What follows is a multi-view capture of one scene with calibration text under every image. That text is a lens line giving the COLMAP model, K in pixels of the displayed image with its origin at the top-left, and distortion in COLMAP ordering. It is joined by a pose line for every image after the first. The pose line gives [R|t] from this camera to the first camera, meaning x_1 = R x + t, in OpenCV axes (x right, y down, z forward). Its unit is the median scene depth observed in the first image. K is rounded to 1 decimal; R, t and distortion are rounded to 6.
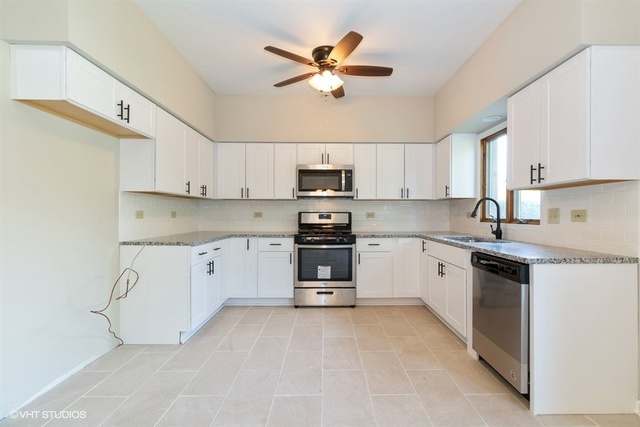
lens RADIAL K [[298.5, 0, 330.3], [0, 298.5, 215.3], [0, 0, 1]] dist [-0.001513, -0.000288]
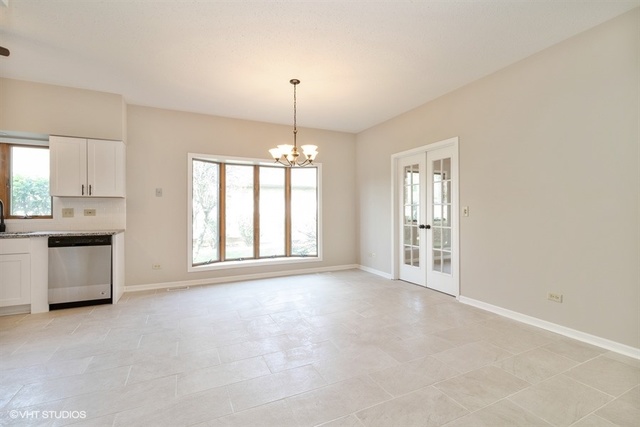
lens RADIAL K [[298.5, 0, 330.3], [0, 298.5, 215.3], [0, 0, 1]] dist [-0.001513, -0.000288]
pose [[-0.430868, -0.012193, 0.902332, -0.906247], [0.004580, 0.999866, 0.015699, -0.002210], [-0.902403, 0.010897, -0.430755, 0.241311]]
